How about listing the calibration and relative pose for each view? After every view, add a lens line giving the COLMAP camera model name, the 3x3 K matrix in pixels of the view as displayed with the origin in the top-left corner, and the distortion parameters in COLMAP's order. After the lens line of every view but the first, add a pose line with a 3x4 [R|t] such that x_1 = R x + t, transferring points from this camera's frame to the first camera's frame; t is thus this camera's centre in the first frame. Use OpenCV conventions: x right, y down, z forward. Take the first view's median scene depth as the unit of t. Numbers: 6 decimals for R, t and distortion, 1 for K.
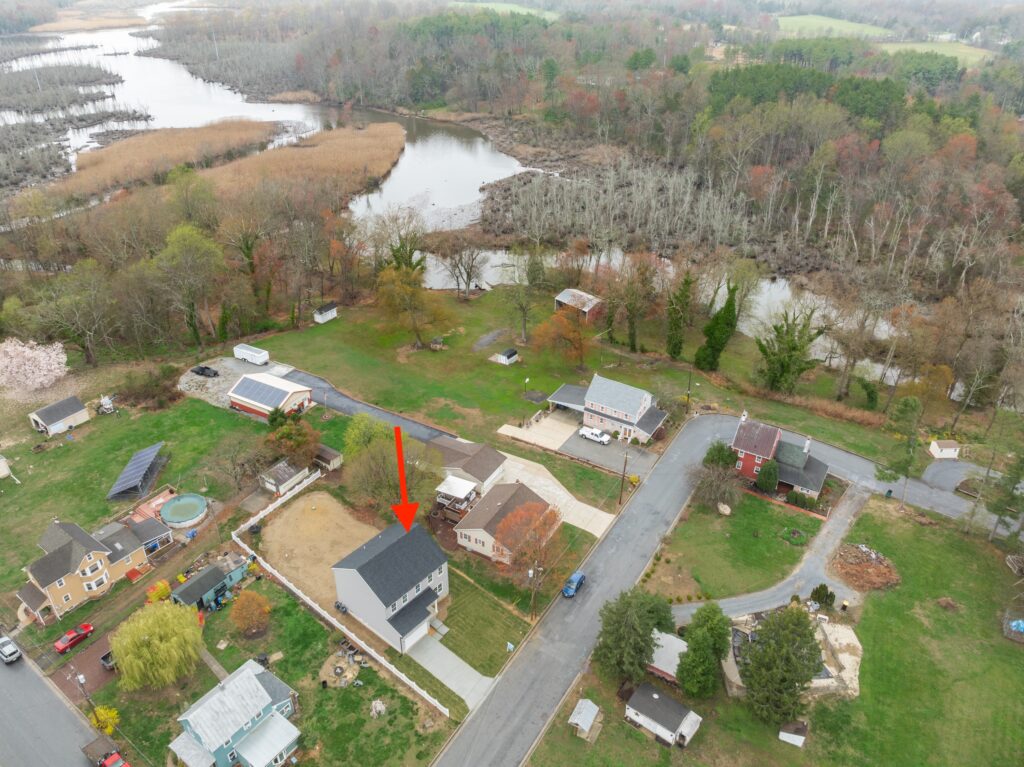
lens RADIAL K [[740.0, 0, 512.0], [0, 740.0, 383.5], [0, 0, 1]] dist [-0.042768, -0.002240]
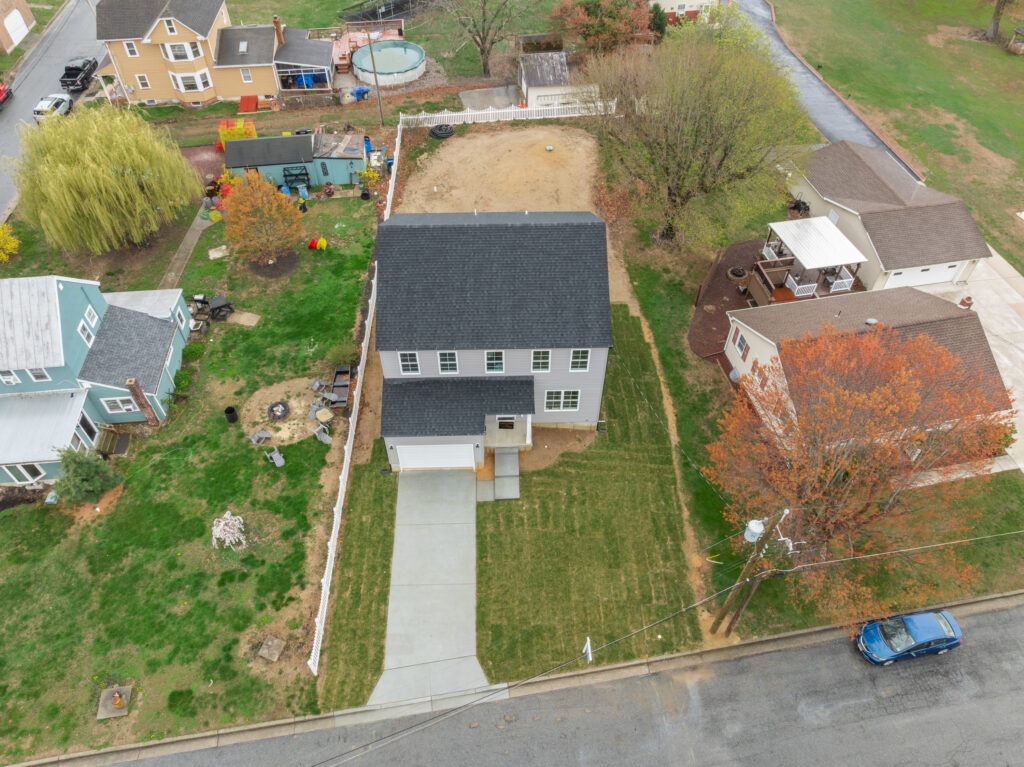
lens RADIAL K [[726.0, 0, 512.0], [0, 726.0, 383.5], [0, 0, 1]] dist [-0.059232, 0.038358]
pose [[0.657523, 0.561232, -0.502676, 0.065230], [-0.388567, 0.824204, 0.411951, 0.121477], [0.645507, -0.075544, 0.760009, 0.667211]]
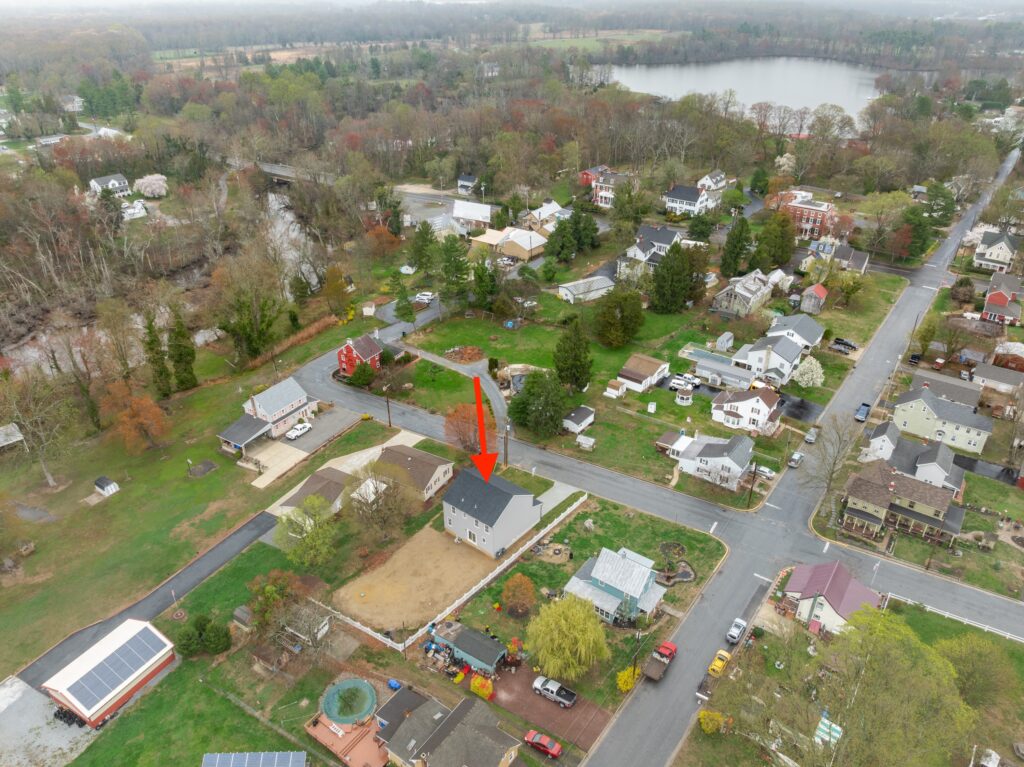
lens RADIAL K [[725.7, 0, 512.0], [0, 725.7, 383.5], [0, 0, 1]] dist [-0.041113, 0.009114]
pose [[-0.001484, -0.497585, 0.867414, -1.075789], [0.514888, 0.743218, 0.427222, -0.382841], [-0.857256, 0.447255, 0.255097, 0.531431]]
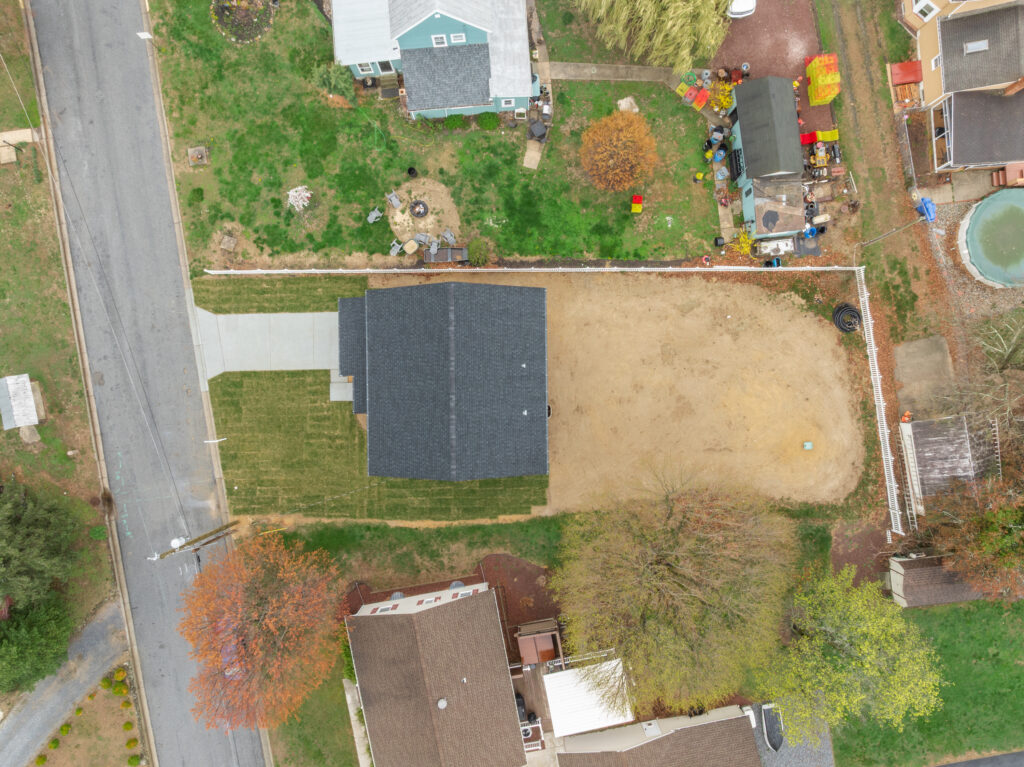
lens RADIAL K [[725.7, 0, 512.0], [0, 725.7, 383.5], [0, 0, 1]] dist [-0.041113, 0.009114]
pose [[-0.762187, 0.647354, -0.001577, -0.179312], [-0.329930, -0.386357, 0.861321, -0.144717], [0.556971, 0.657009, 0.508058, 0.746946]]
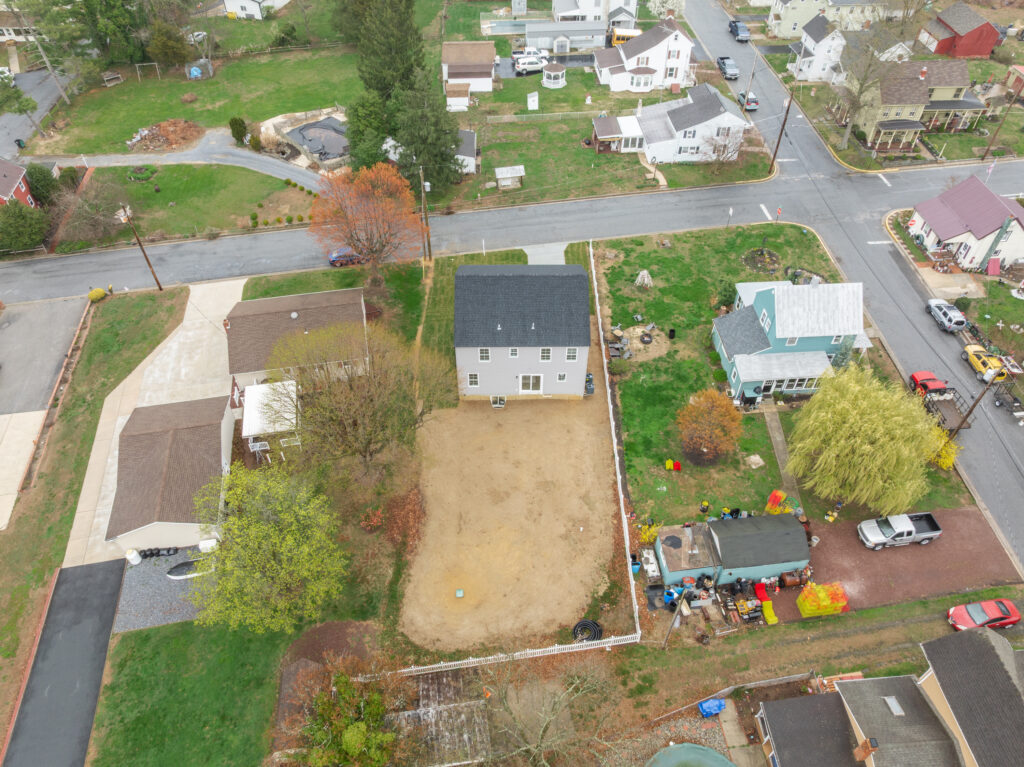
lens RADIAL K [[725.7, 0, 512.0], [0, 725.7, 383.5], [0, 0, 1]] dist [-0.041113, 0.009114]
pose [[-0.642797, -0.557239, 0.525639, -0.508919], [0.393039, 0.349064, 0.850691, -0.267684], [-0.657519, 0.753419, -0.005361, 1.002511]]
